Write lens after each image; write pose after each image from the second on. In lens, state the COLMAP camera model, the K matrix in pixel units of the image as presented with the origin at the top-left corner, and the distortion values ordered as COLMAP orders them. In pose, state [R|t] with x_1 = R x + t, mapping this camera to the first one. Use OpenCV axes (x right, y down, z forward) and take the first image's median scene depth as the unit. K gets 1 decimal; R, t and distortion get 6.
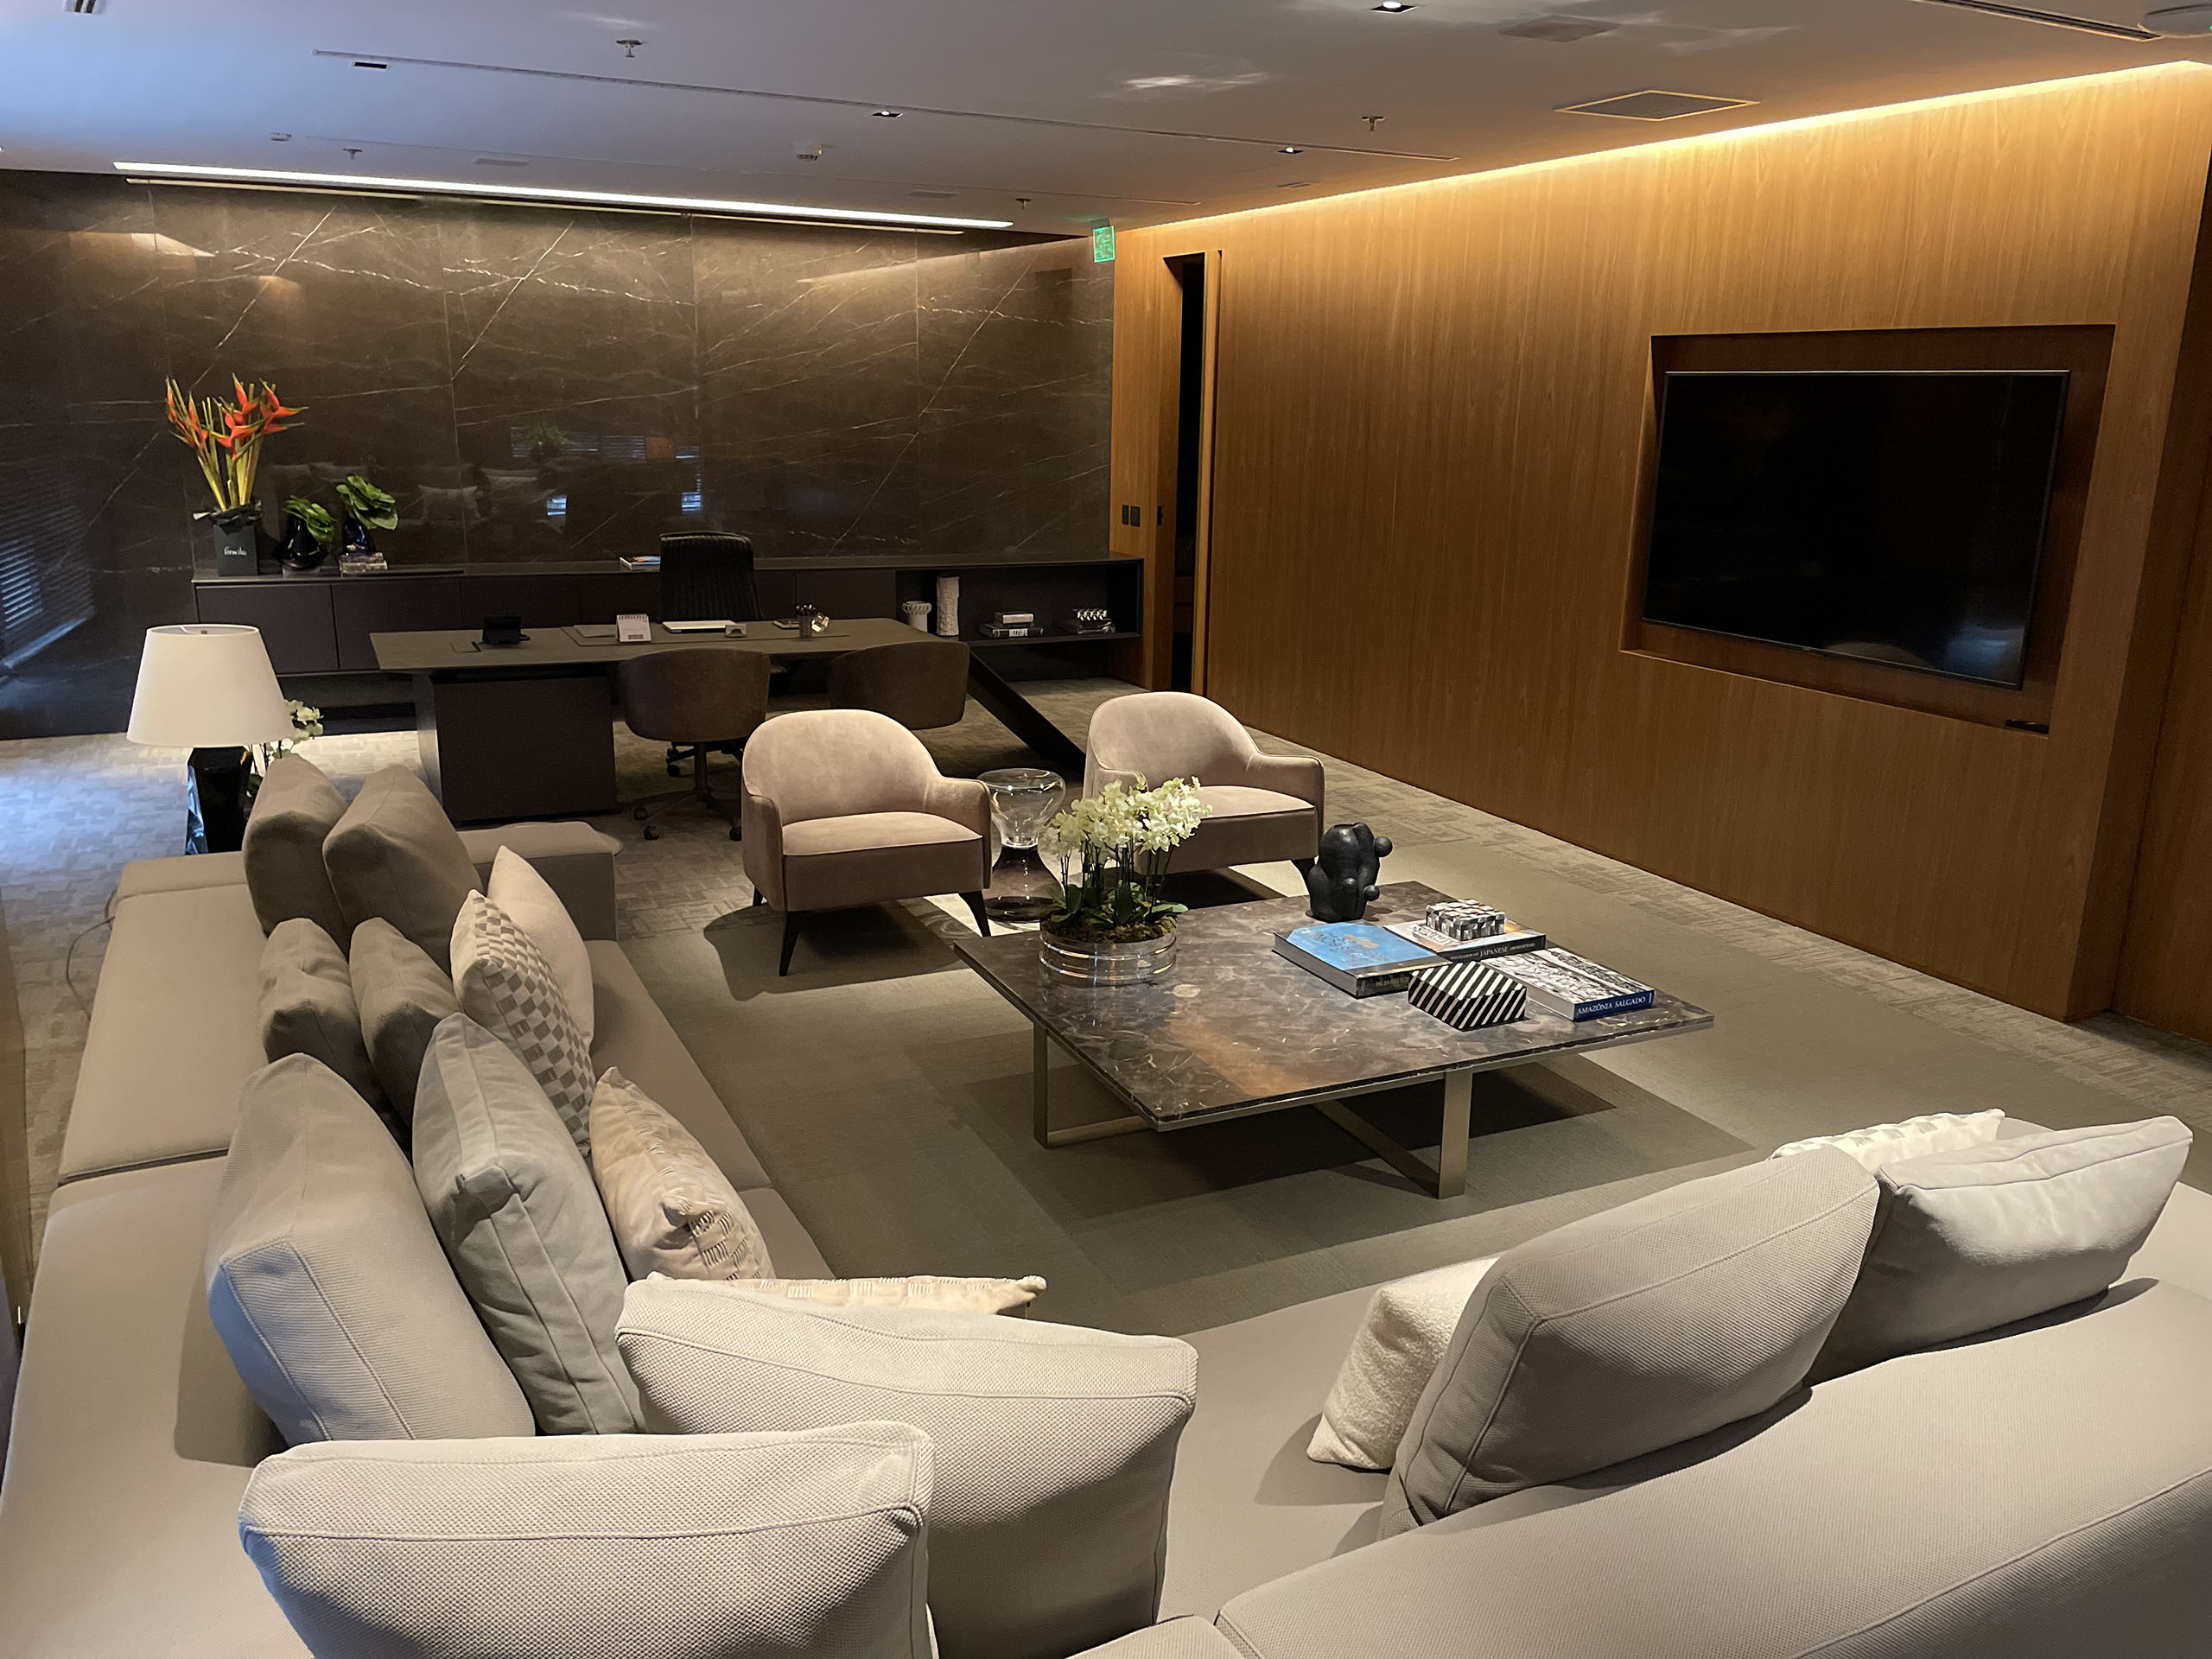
lens RADIAL K [[1651.5, 0, 1106.0], [0, 1651.5, 829.5], [0, 0, 1]] dist [0.095775, -0.122517]
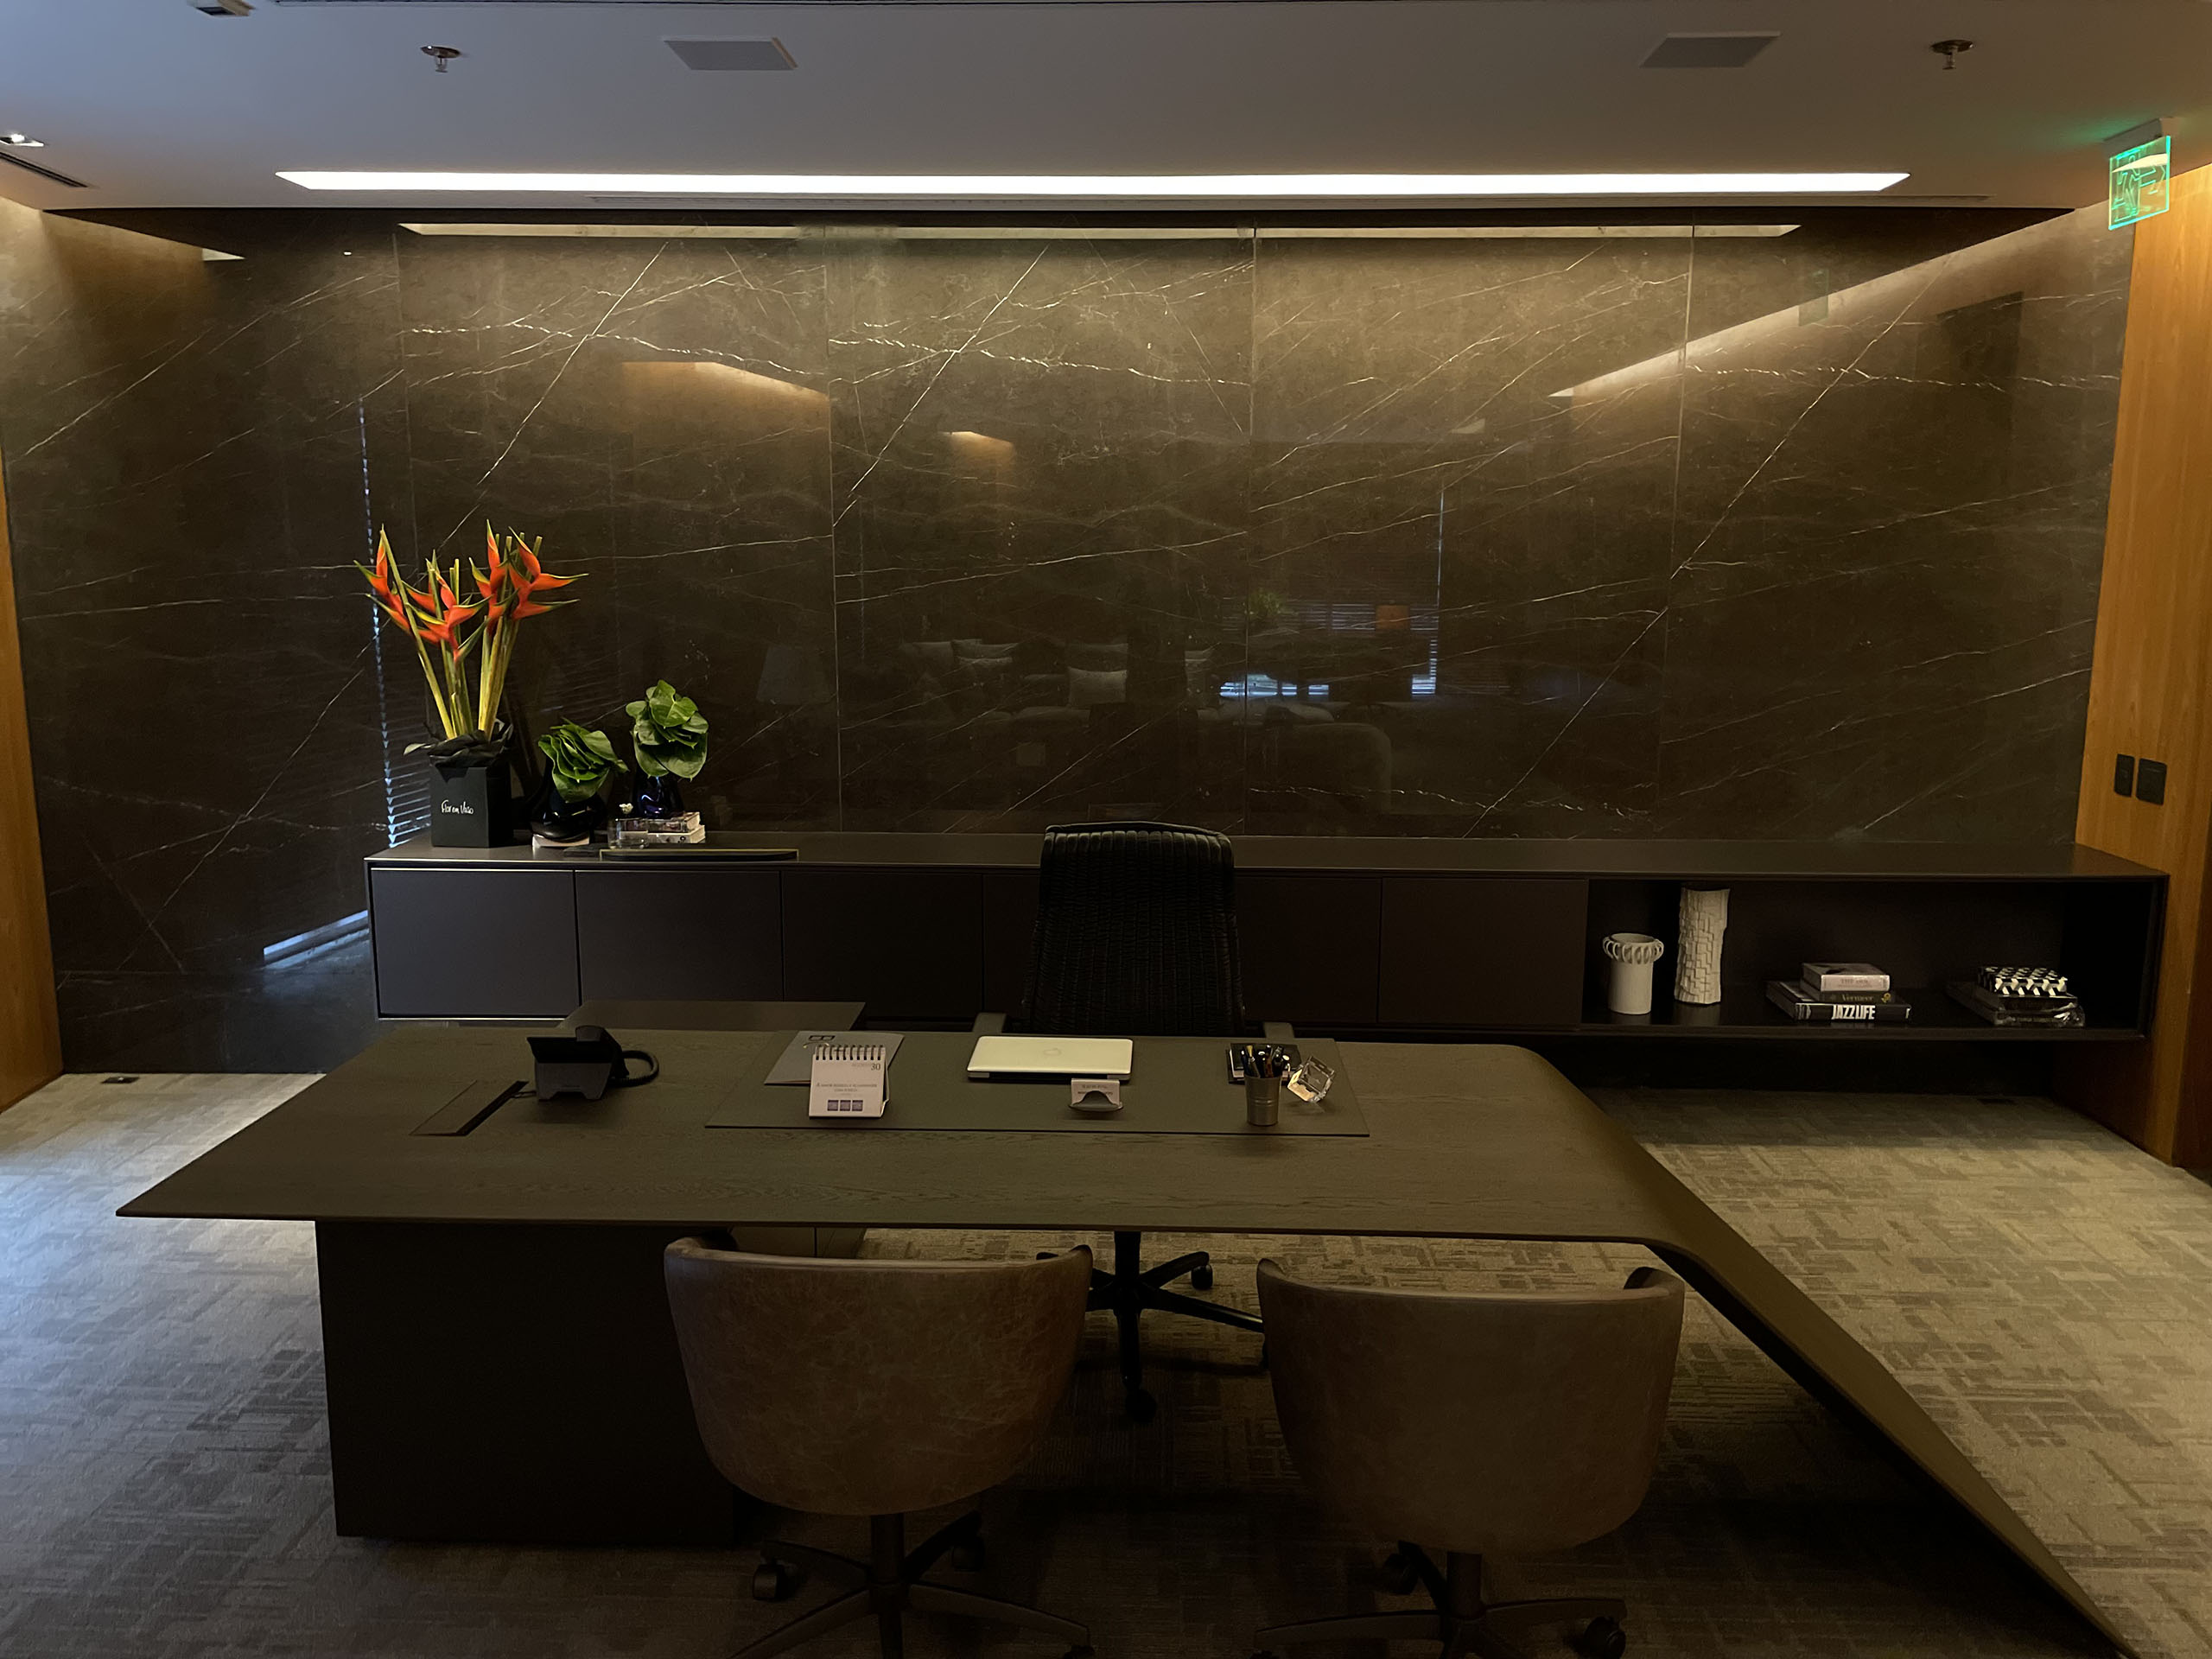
lens RADIAL K [[1712.2, 0, 1106.0], [0, 1712.2, 829.5], [0, 0, 1]] dist [0.111963, -0.139880]
pose [[0.895444, 0.060216, -0.441083, -0.030131], [-0.103641, 0.991783, -0.075005, -0.121208], [0.432942, 0.112877, 0.894327, 0.487666]]
